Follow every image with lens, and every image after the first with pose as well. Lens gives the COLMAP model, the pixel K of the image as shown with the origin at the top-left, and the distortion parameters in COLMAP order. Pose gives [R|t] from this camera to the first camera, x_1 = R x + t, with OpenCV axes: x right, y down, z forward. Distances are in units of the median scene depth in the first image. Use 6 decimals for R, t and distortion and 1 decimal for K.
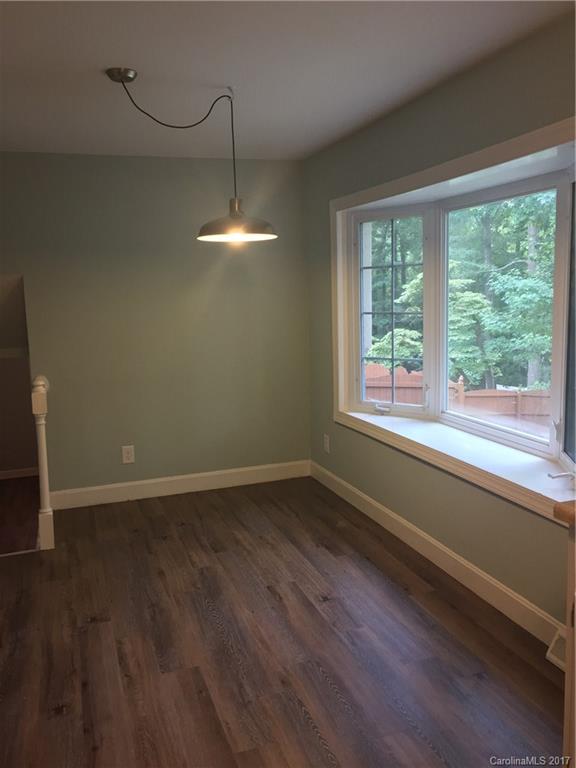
lens RADIAL K [[655.0, 0, 288.0], [0, 655.0, 384.0], [0, 0, 1]] dist [0.081238, -0.107413]
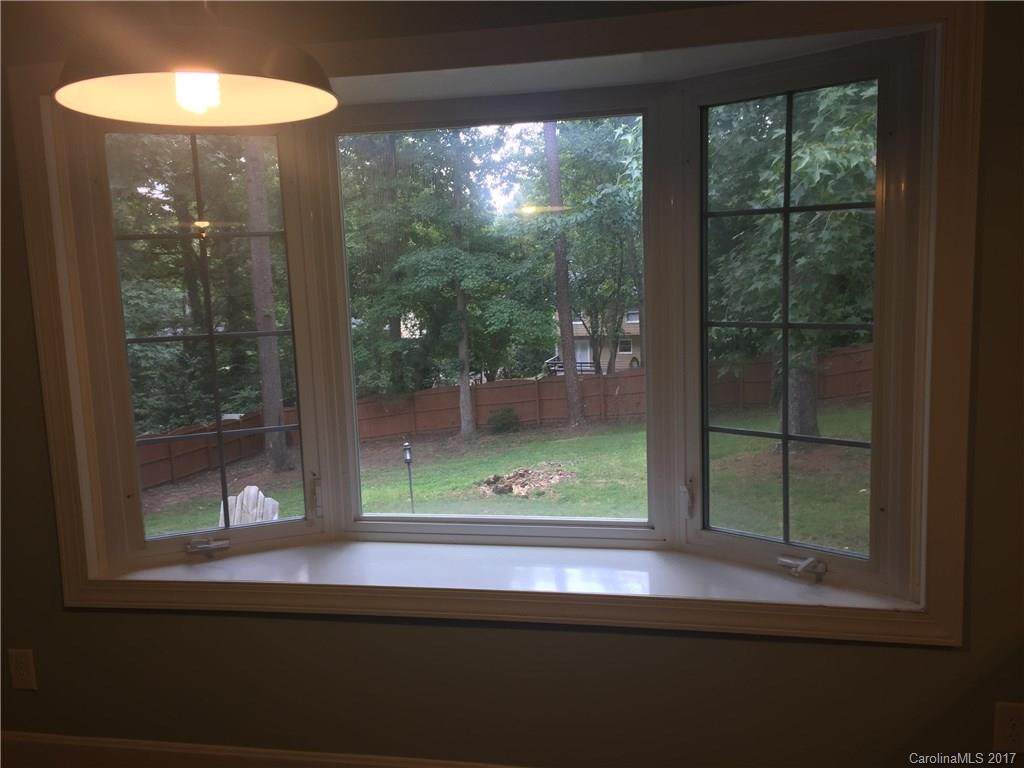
lens RADIAL K [[873.4, 0, 512.0], [0, 873.4, 384.0], [0, 0, 1]] dist [0.081238, -0.107413]
pose [[0.506980, -0.111895, 0.854664, -0.265051], [0.146370, 0.988314, 0.042567, -0.068826], [-0.849439, 0.103516, 0.517433, 0.492283]]
